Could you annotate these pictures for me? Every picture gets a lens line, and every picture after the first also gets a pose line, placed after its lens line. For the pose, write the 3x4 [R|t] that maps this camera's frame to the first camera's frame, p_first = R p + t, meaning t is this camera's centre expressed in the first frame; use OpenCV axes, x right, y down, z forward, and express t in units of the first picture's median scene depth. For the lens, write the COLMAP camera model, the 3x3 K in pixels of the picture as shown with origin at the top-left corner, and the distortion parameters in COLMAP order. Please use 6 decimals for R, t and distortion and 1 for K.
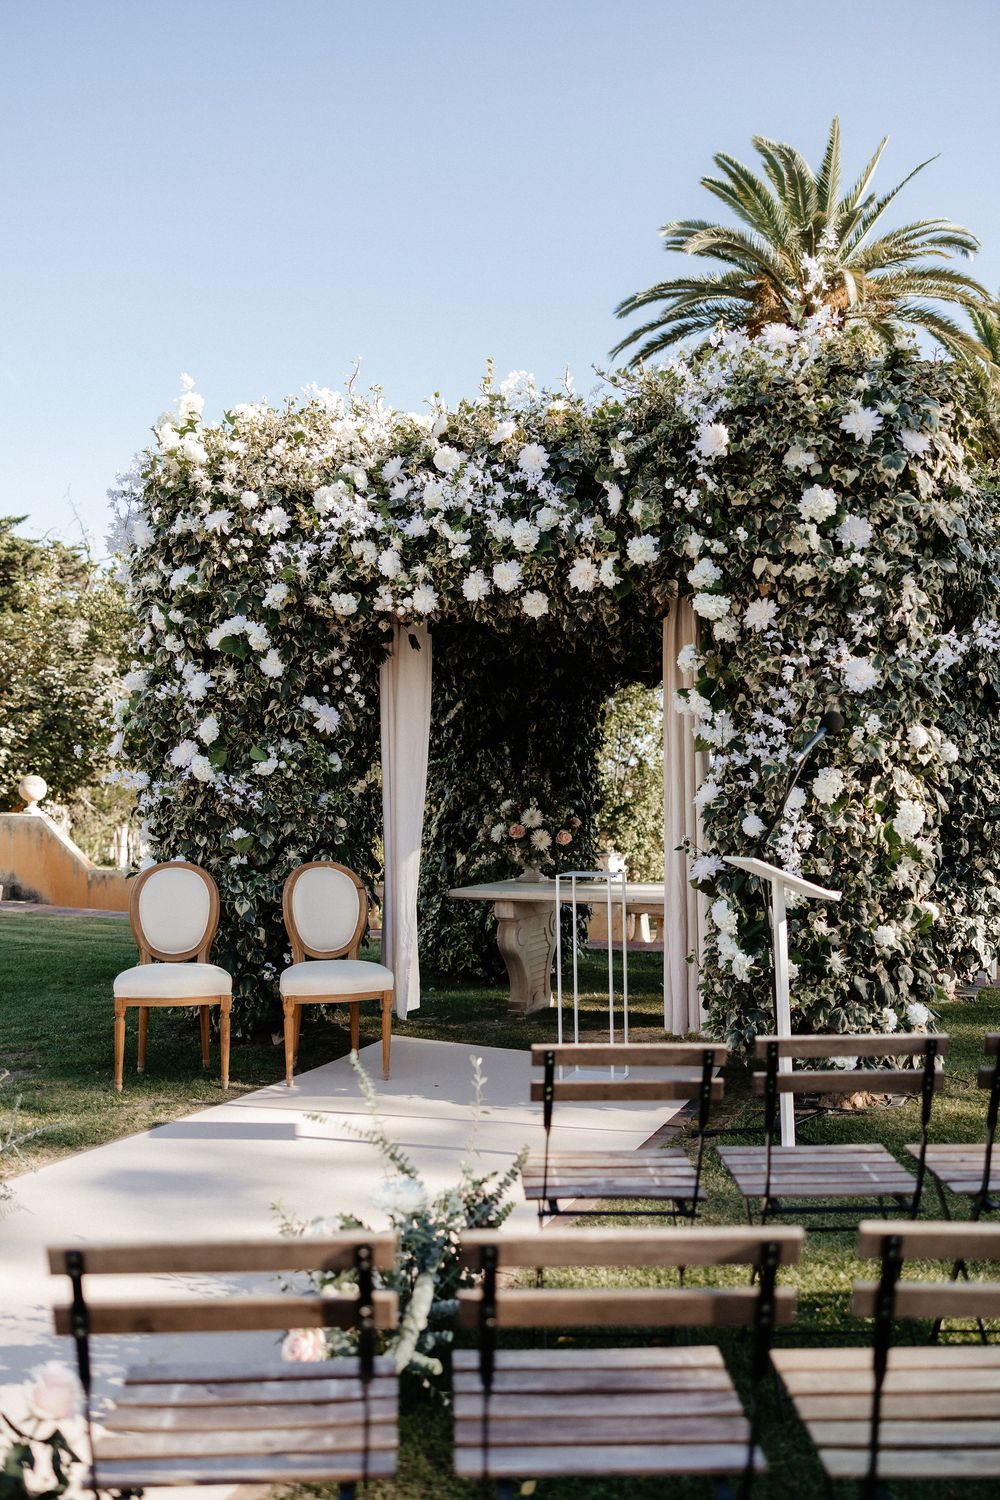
lens RADIAL K [[1165.2, 0, 500.4], [0, 1165.2, 743.7], [0, 0, 1]] dist [-0.008907, -0.000061]
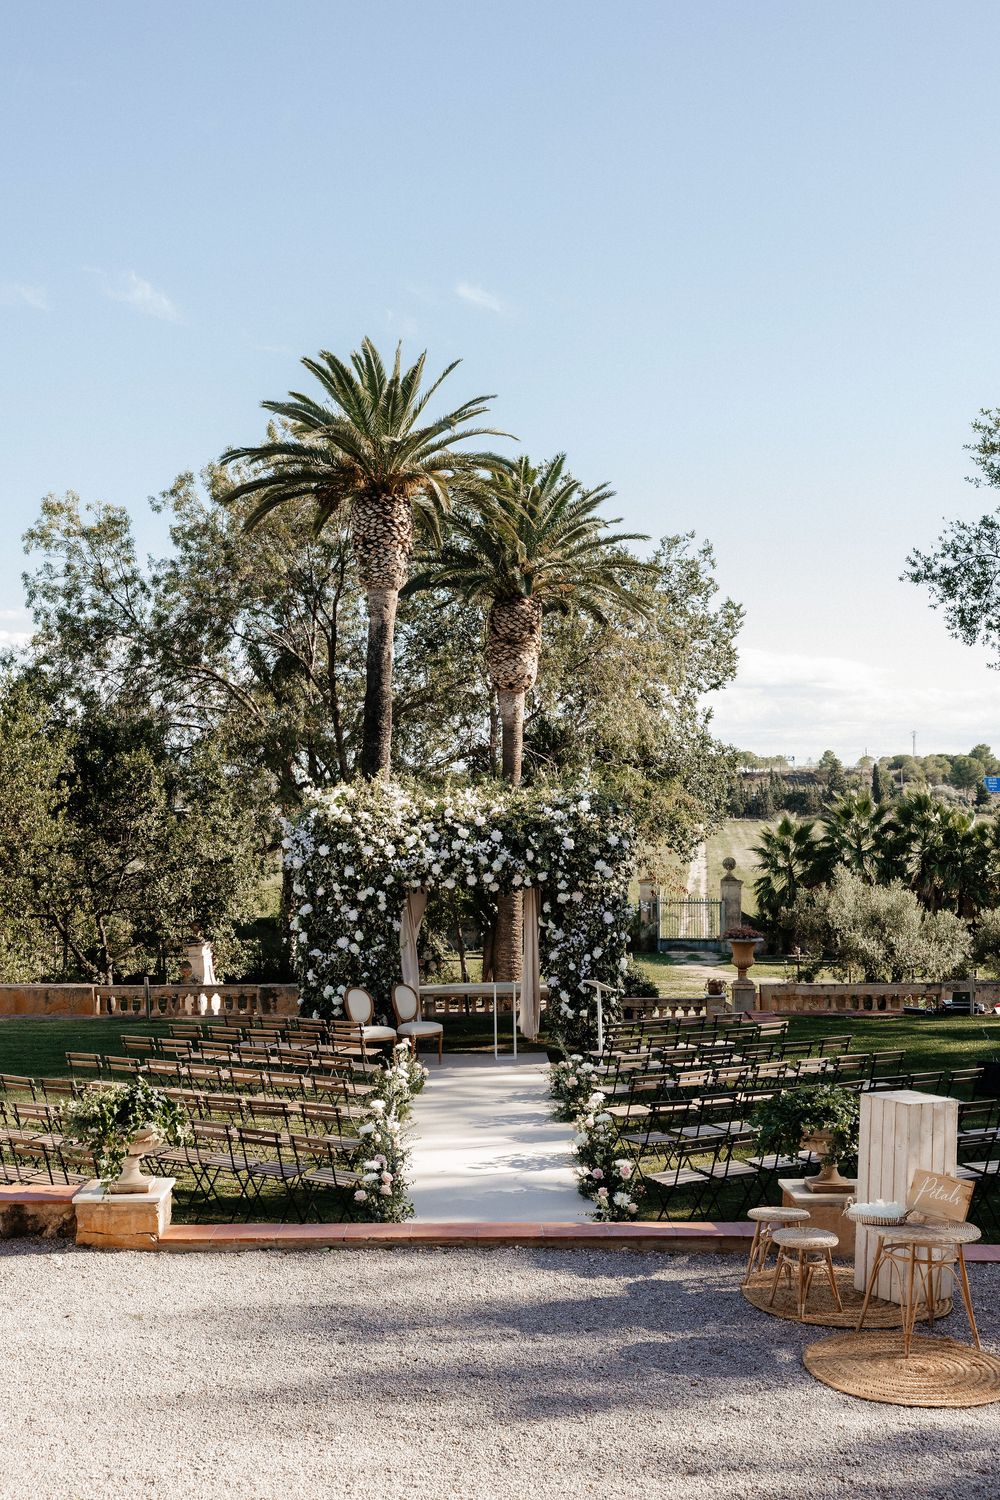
lens RADIAL K [[1771.6, 0, 500.8], [0, 1771.6, 750.4], [0, 0, 1]] dist [-0.019773, 0.000000]
pose [[0.880343, 0.005166, 0.474309, -2.084901], [-0.020115, 0.999448, 0.026450, -0.595373], [-0.473910, -0.032826, 0.879961, -2.868614]]
